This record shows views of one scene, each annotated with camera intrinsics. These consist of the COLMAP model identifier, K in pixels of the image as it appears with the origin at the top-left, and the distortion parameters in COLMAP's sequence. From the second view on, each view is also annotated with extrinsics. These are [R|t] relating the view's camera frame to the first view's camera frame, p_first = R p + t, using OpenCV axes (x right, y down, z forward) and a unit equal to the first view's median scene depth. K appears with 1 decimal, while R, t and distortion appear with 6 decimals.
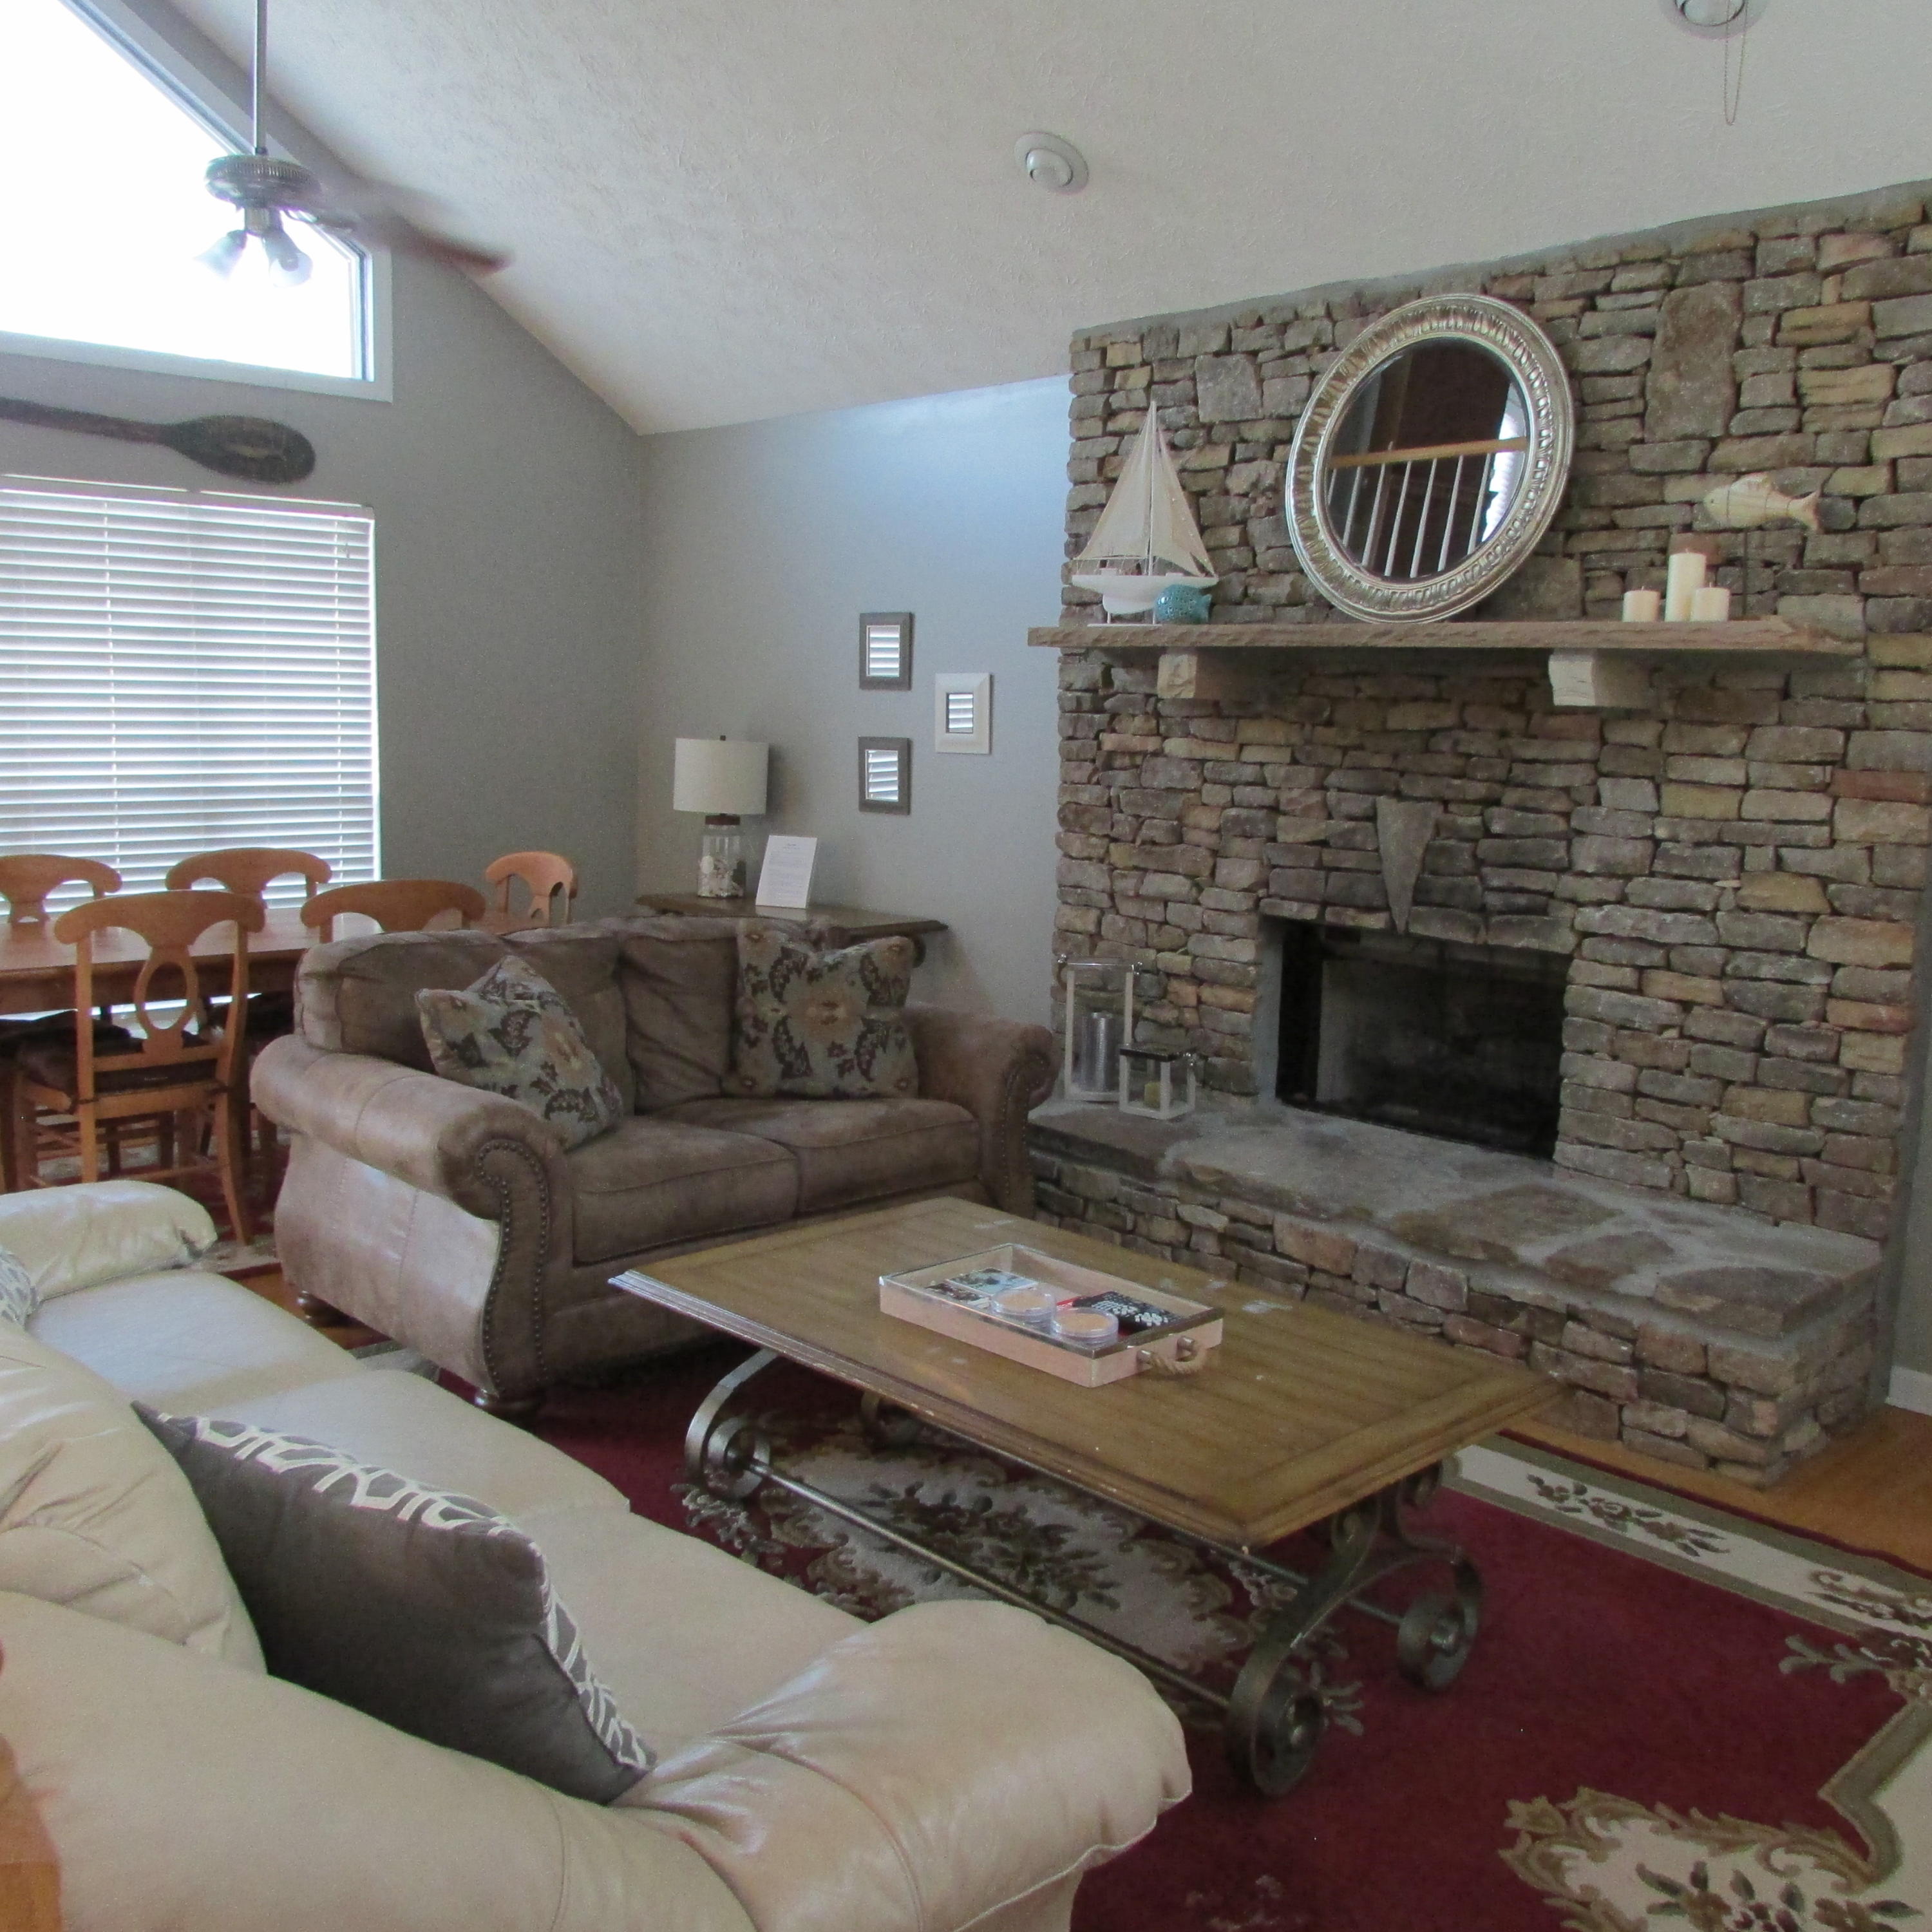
lens RADIAL K [[1839.6, 0, 948.2], [0, 1839.6, 984.4], [0, 0, 1]] dist [-0.014088, 0.000000]
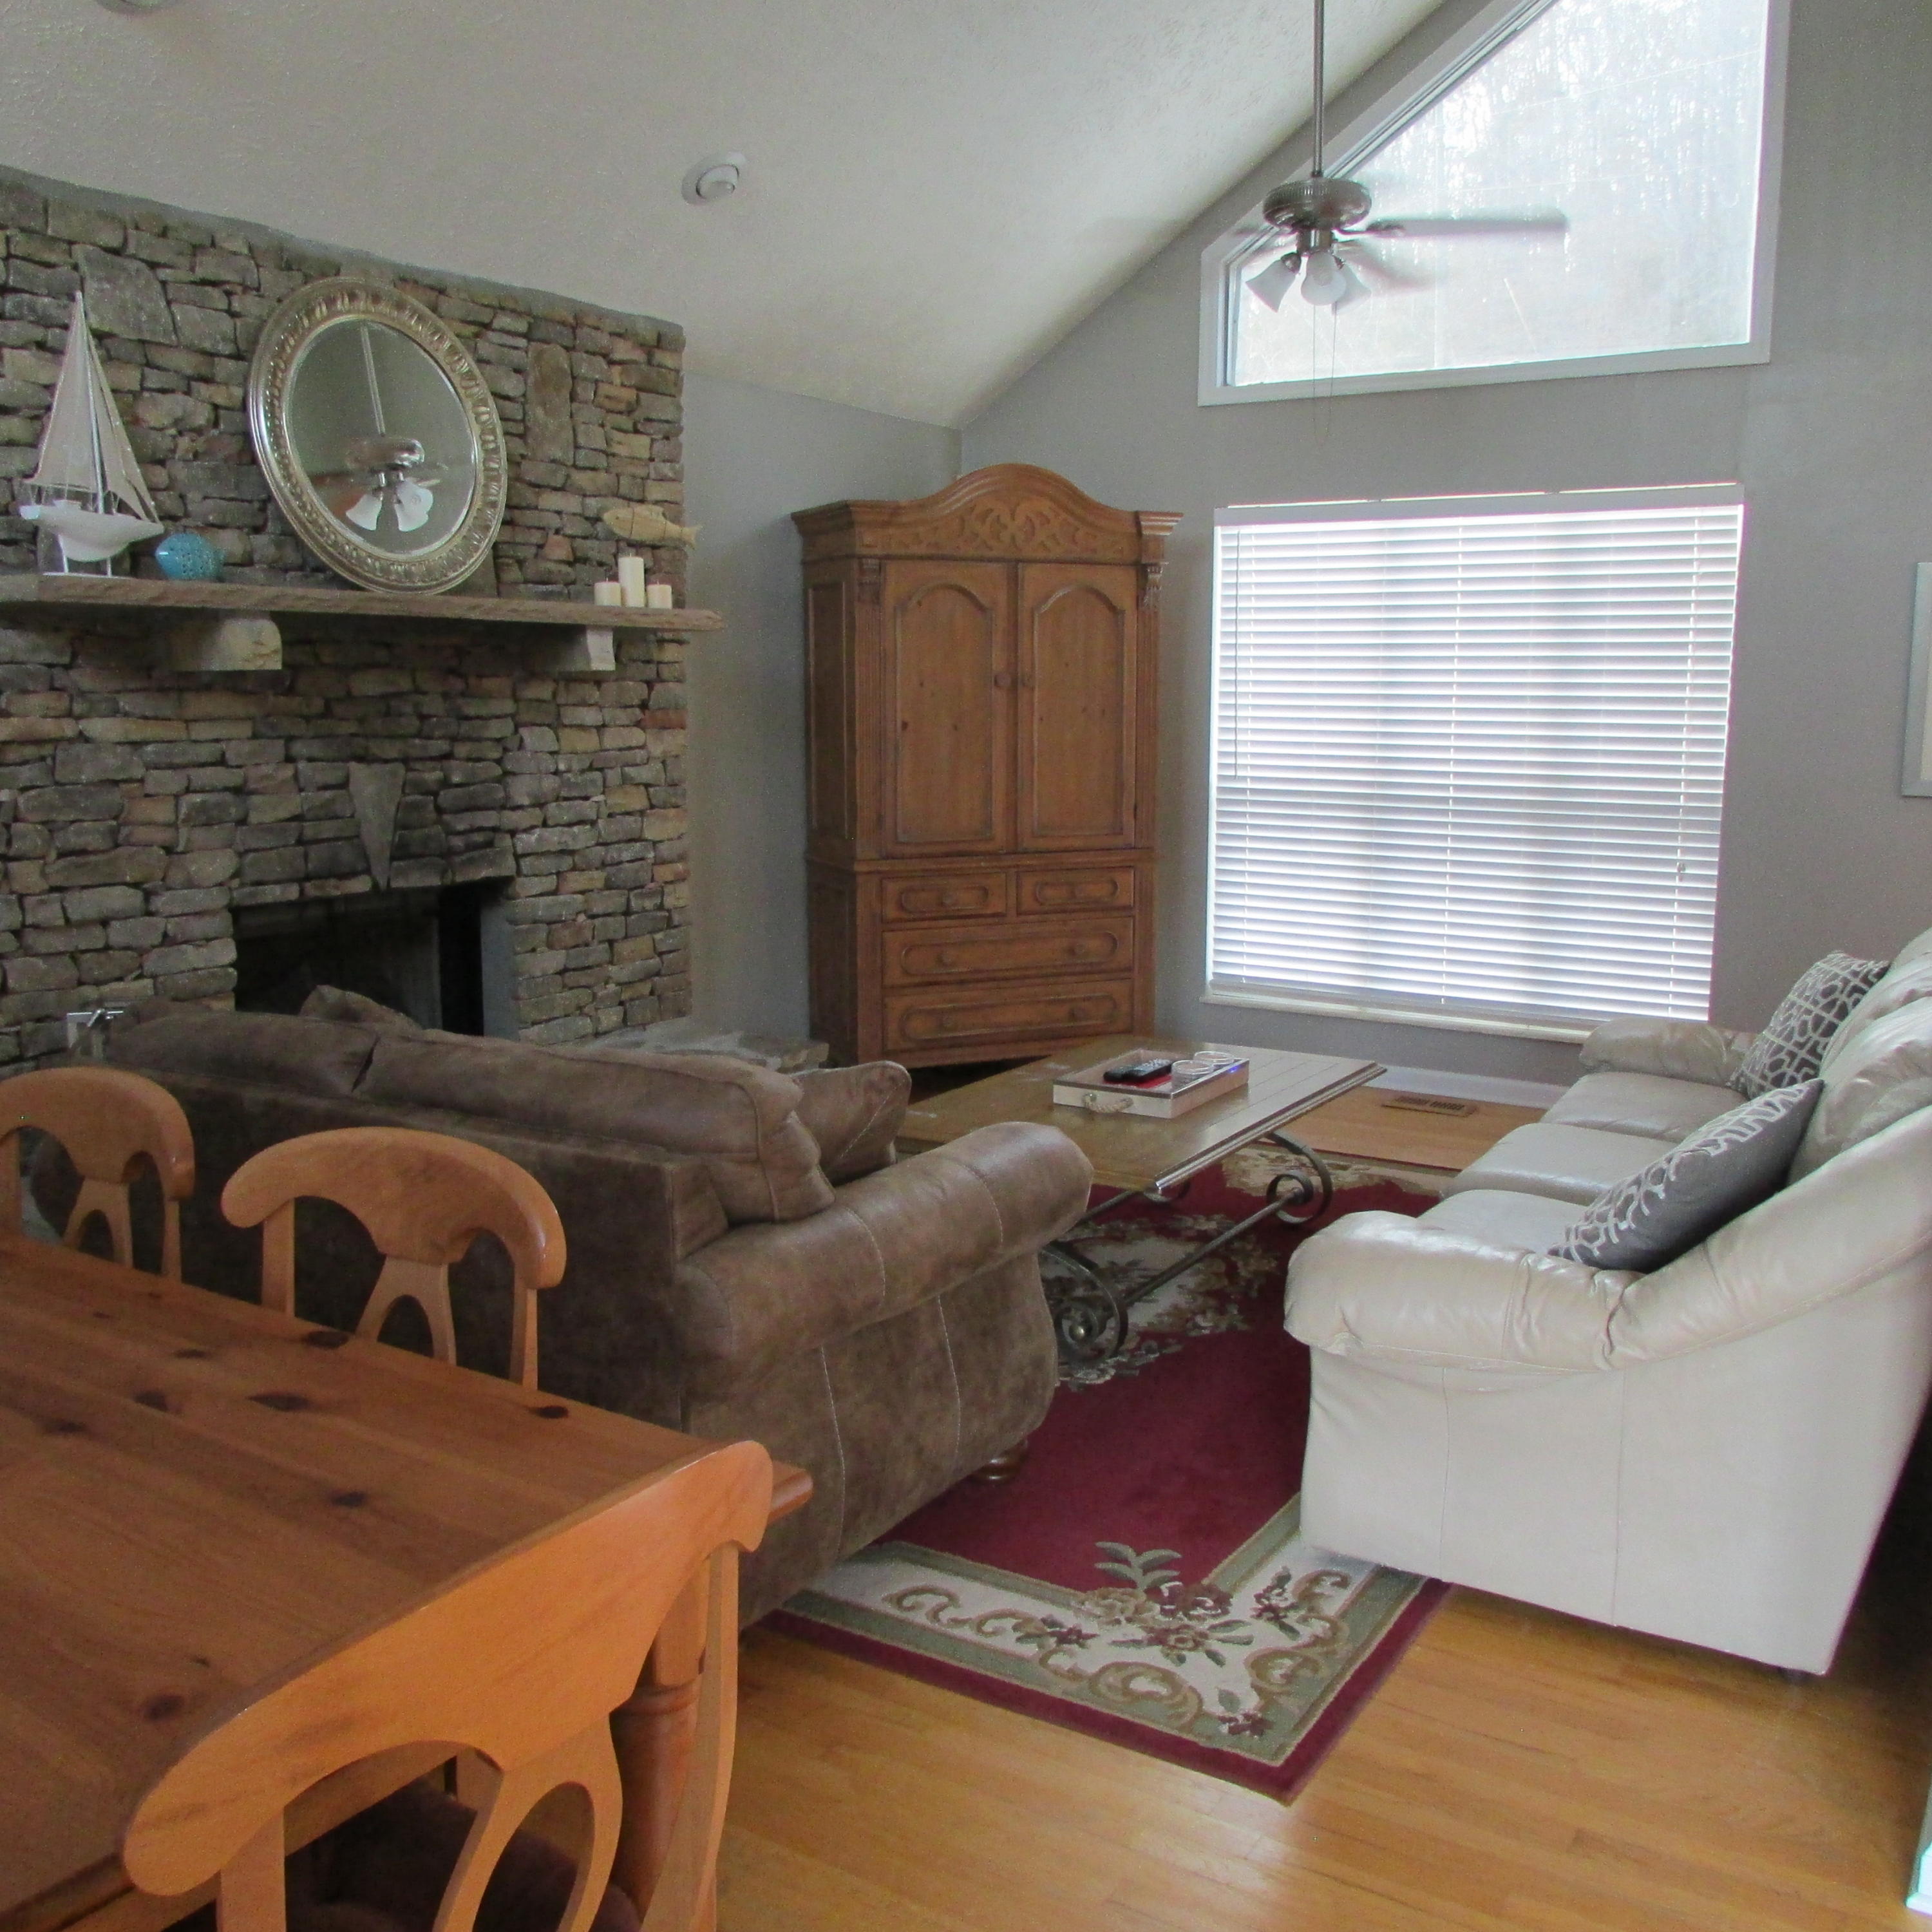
lens RADIAL K [[1839.6, 0, 973.3], [0, 1839.6, 953.6], [0, 0, 1]] dist [-0.014088, 0.000000]
pose [[-0.251731, -0.176102, 0.951641, -0.875103], [0.130357, 0.968175, 0.213644, -0.180515], [-0.958978, 0.177834, -0.220763, 0.960322]]
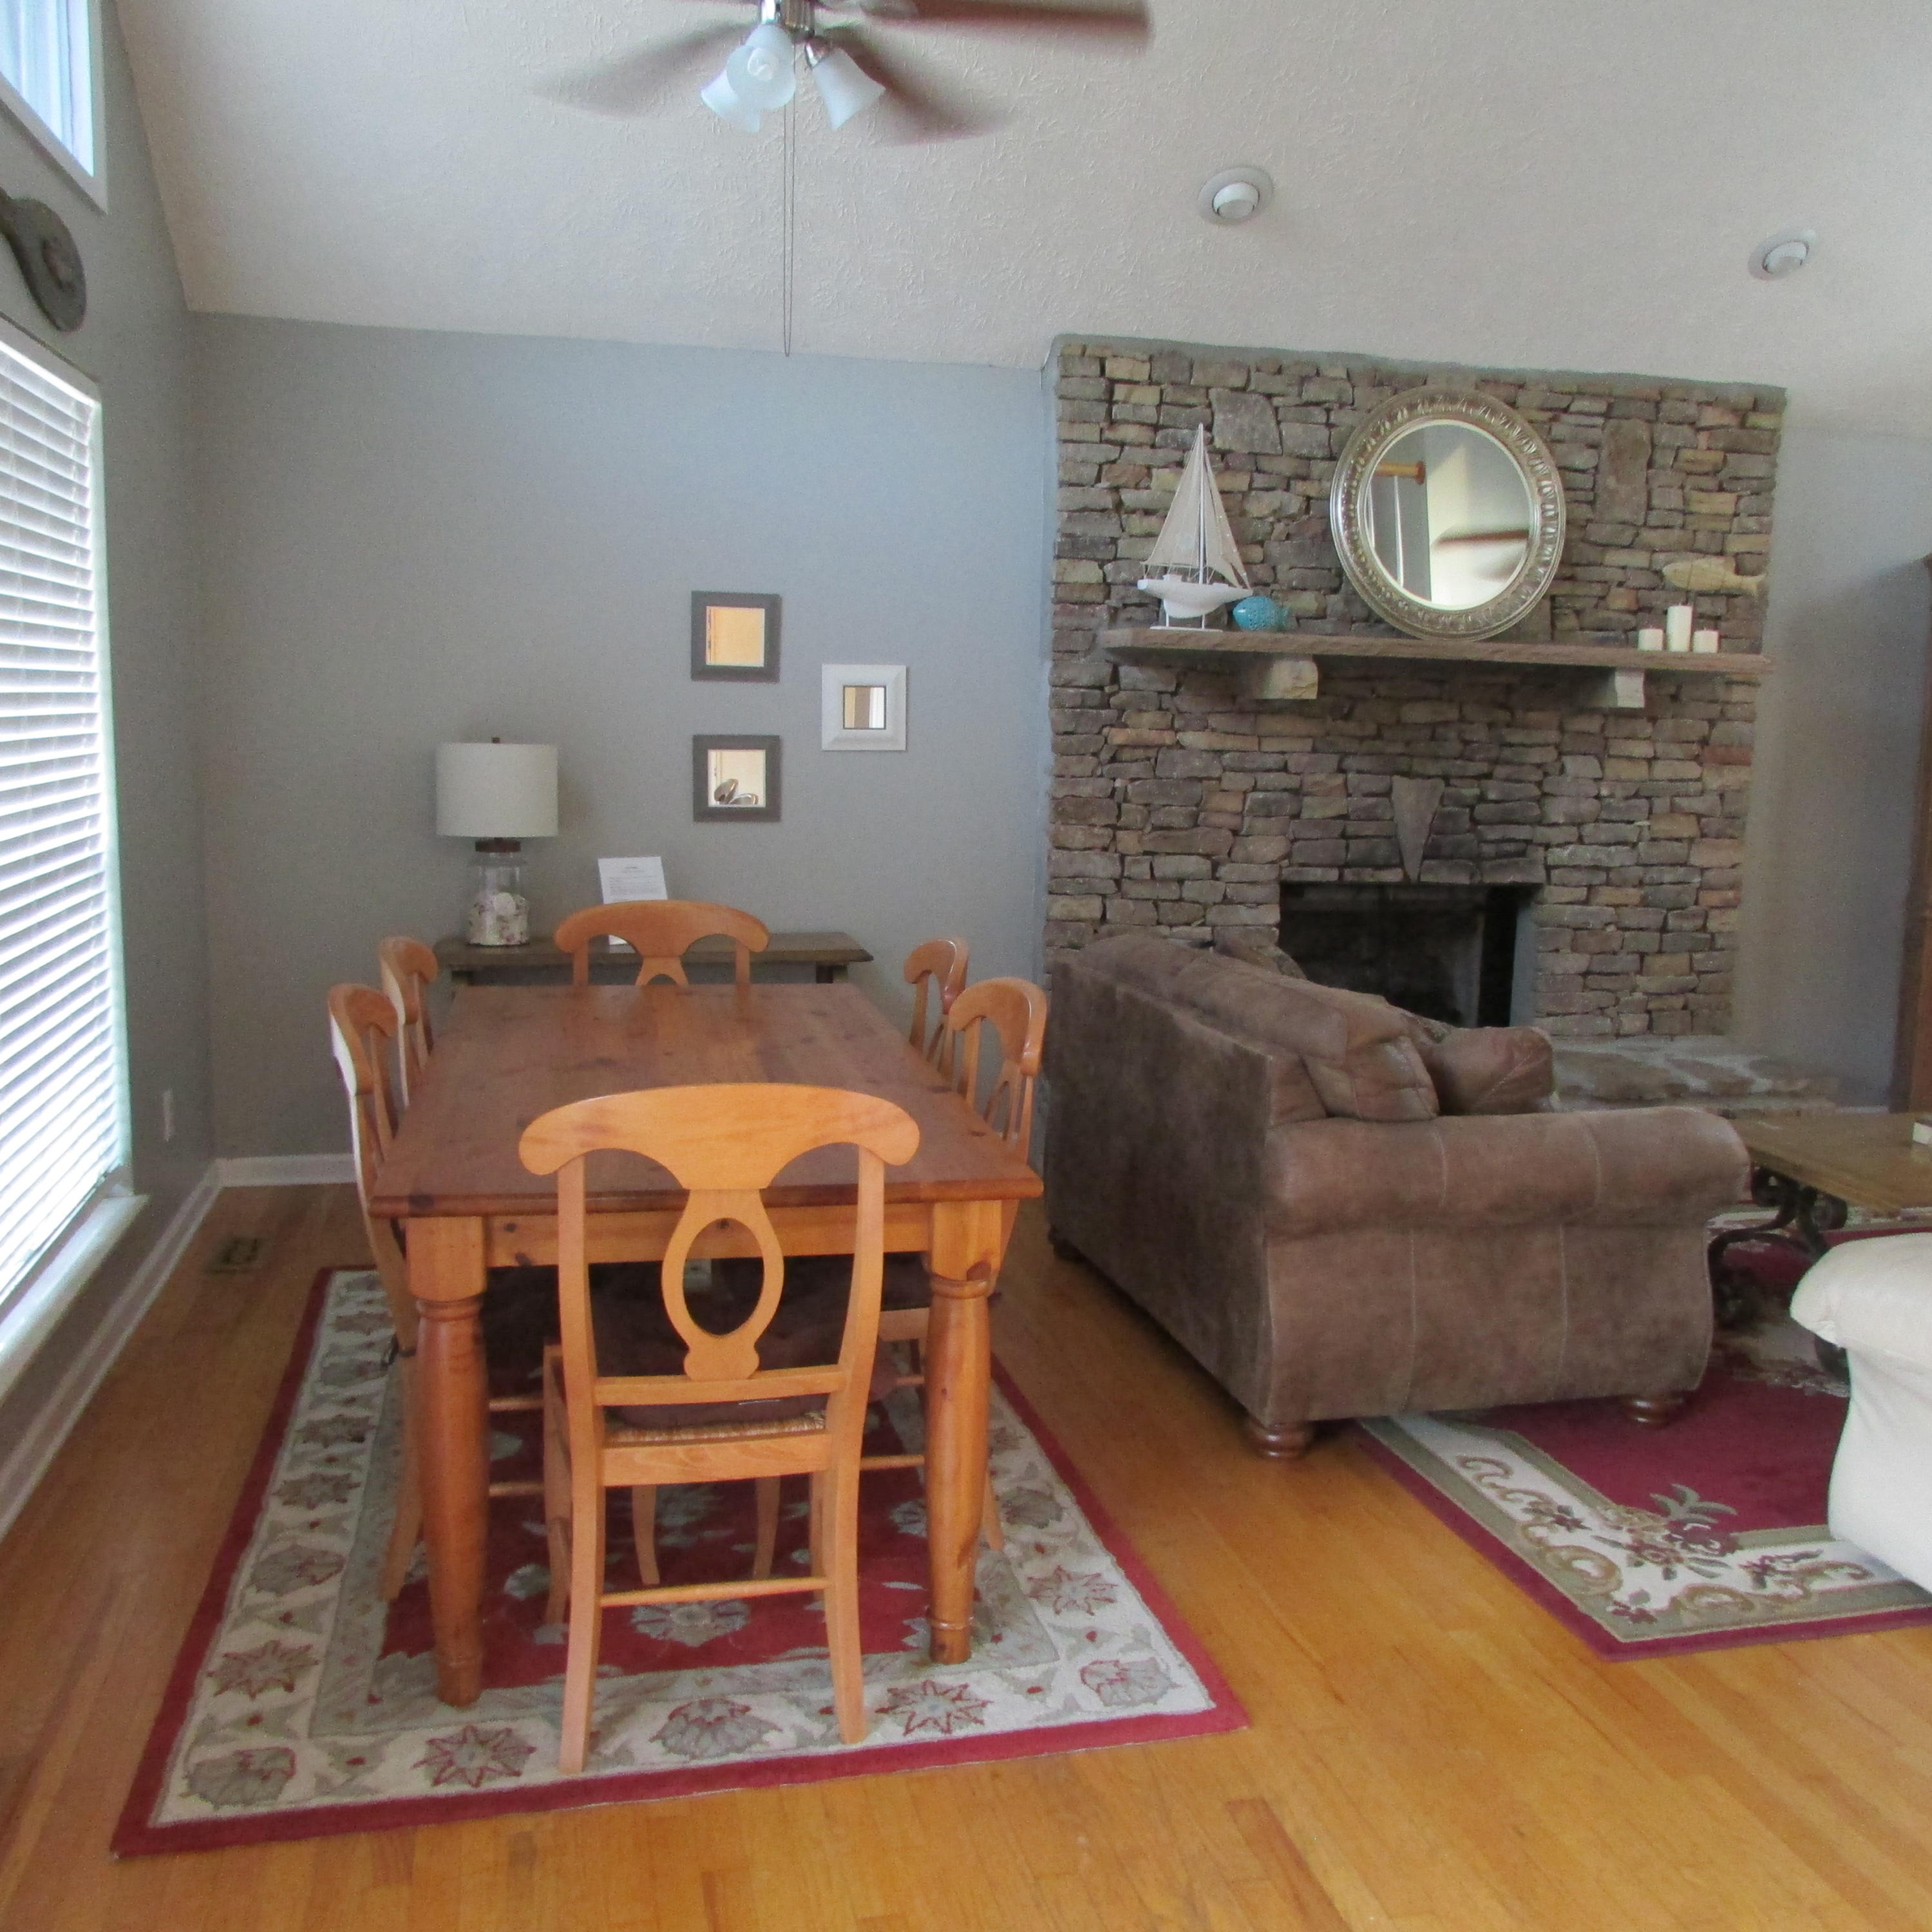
lens RADIAL K [[1839.6, 0, 986.0], [0, 1839.6, 959.3], [0, 0, 1]] dist [-0.014088, 0.000000]
pose [[0.491801, -0.141779, 0.859087, -1.045654], [0.116910, 0.988472, 0.096205, -0.138736], [-0.862823, 0.053122, 0.502707, 0.649674]]
